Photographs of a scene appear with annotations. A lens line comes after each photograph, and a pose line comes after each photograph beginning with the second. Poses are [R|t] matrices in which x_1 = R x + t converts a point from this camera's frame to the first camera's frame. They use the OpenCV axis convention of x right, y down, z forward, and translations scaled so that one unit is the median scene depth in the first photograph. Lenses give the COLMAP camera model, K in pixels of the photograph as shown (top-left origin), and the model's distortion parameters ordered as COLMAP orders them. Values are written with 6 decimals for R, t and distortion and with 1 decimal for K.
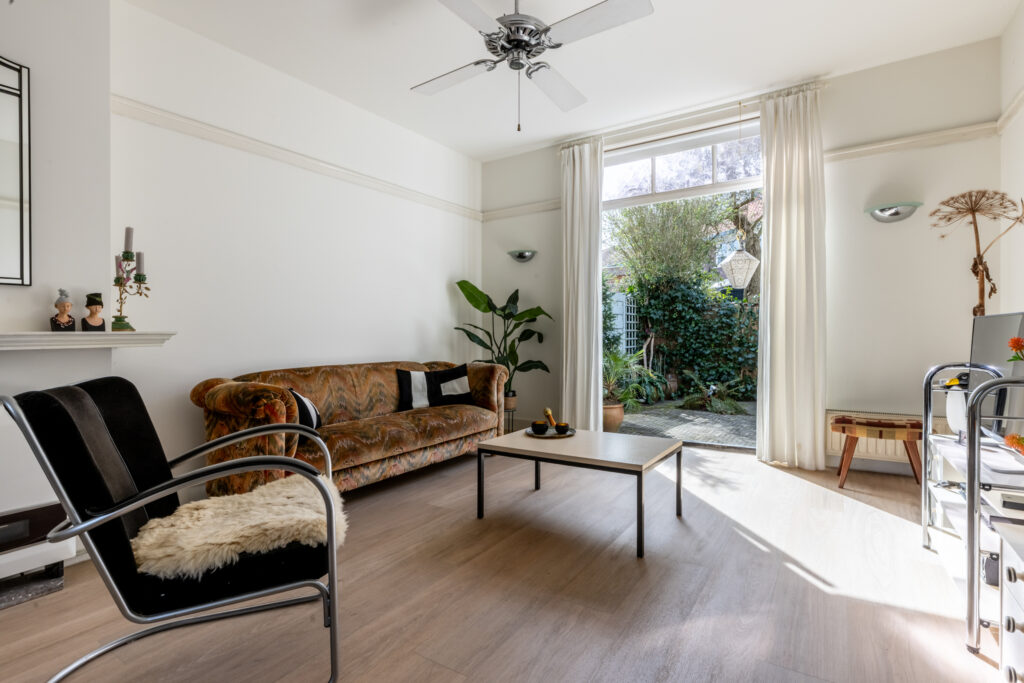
lens RADIAL K [[511.0, 0, 509.2], [0, 511.0, 341.5], [0, 0, 1]] dist [-0.002163, -0.001274]
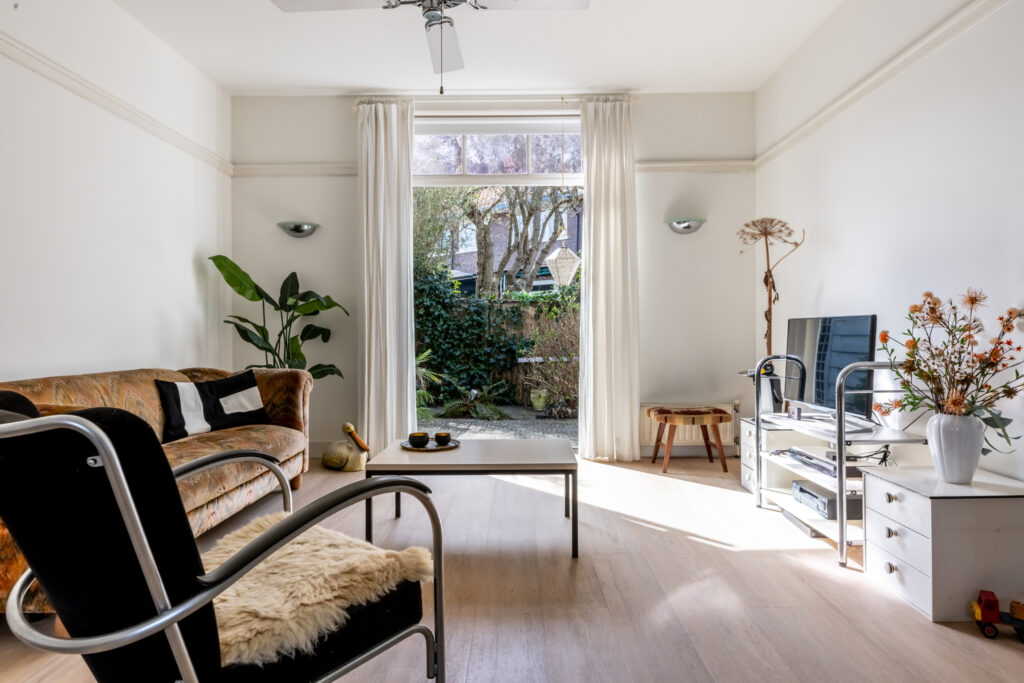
lens RADIAL K [[641.6, 0, 512.3], [0, 641.6, 339.2], [0, 0, 1]] dist [0.003582, 0.003886]
pose [[0.836432, 0.001623, 0.548068, -0.310026], [0.001785, 0.999982, -0.005686, 0.005732], [-0.548067, 0.005734, 0.836415, 0.019323]]
